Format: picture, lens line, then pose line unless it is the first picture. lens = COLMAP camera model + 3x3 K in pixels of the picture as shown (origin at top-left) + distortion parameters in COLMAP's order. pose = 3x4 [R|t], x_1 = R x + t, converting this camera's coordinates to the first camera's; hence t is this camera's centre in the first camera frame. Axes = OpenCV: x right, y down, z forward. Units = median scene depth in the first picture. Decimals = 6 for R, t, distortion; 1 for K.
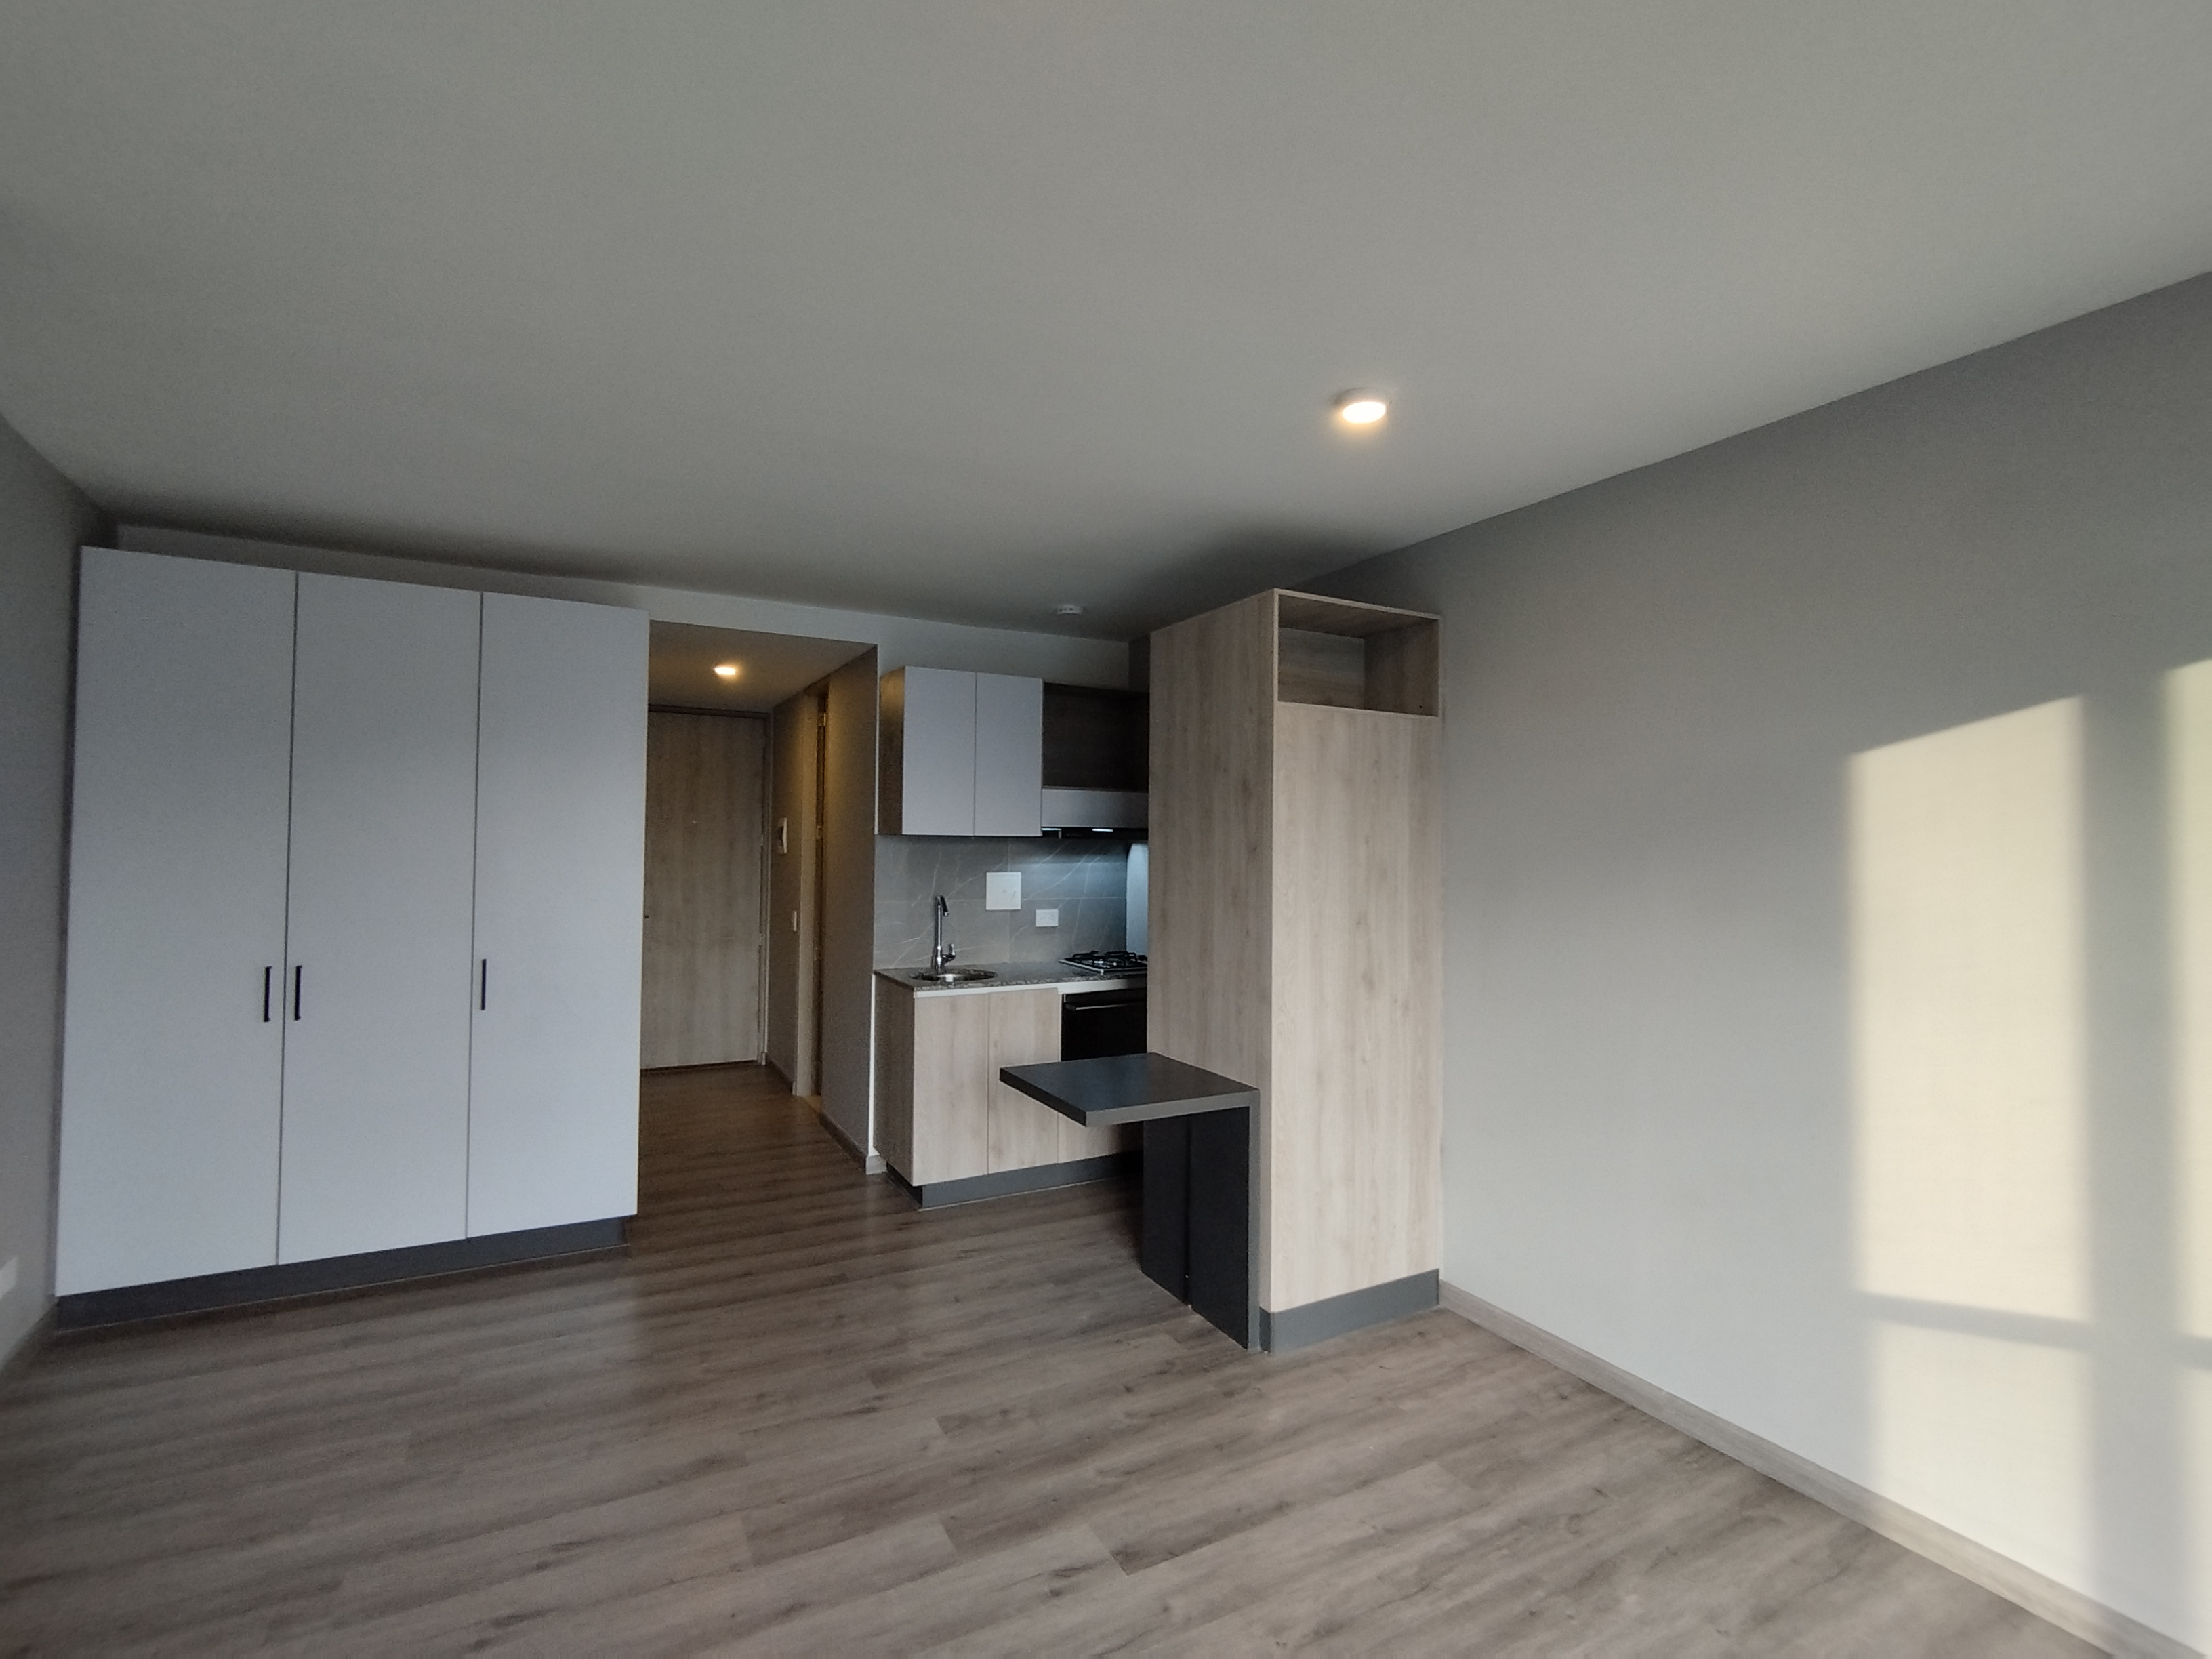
lens RADIAL K [[1034.7, 0, 1106.0], [0, 1034.7, 829.5], [0, 0, 1]] dist [0.000900, 0.000279]
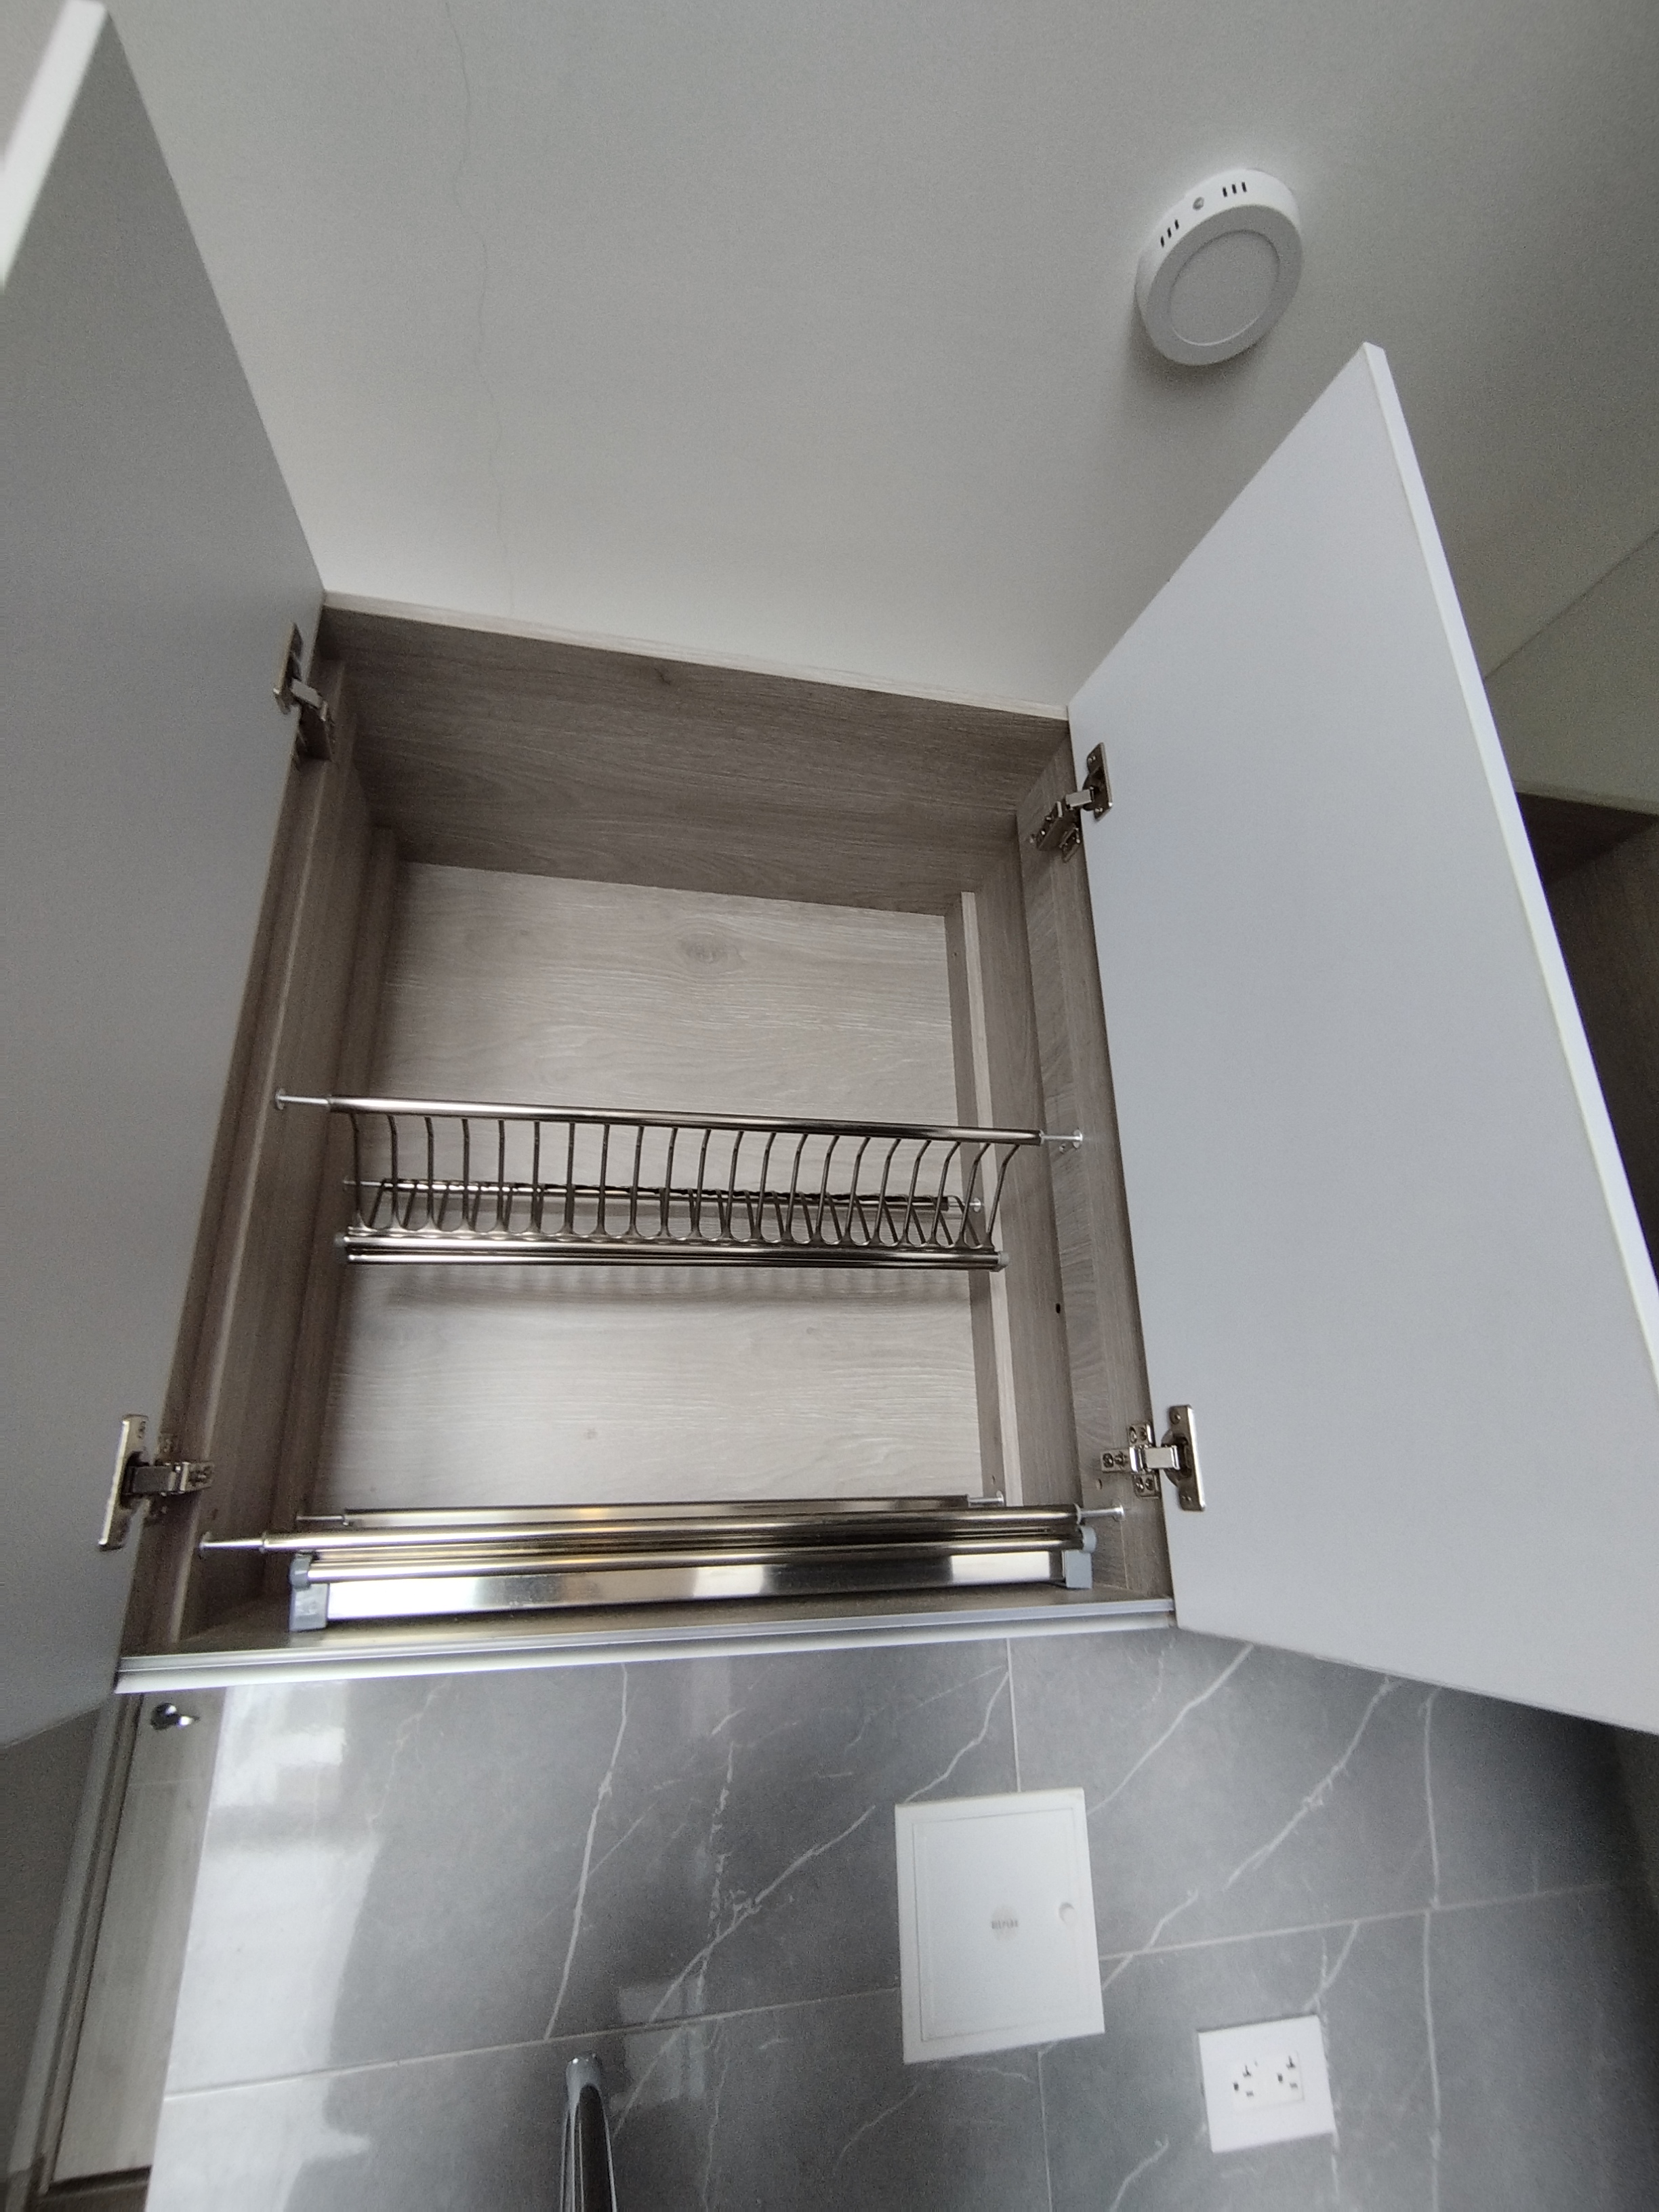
lens RADIAL K [[1013.9, 0, 825.8], [0, 1013.9, 1099.6], [0, 0, 1]] dist [-0.001607, 0.000398]
pose [[0.962879, -0.120088, -0.241748, -0.072791], [0.037176, 0.946050, -0.321880, -0.019706], [0.267360, 0.300944, 0.915397, 0.841165]]
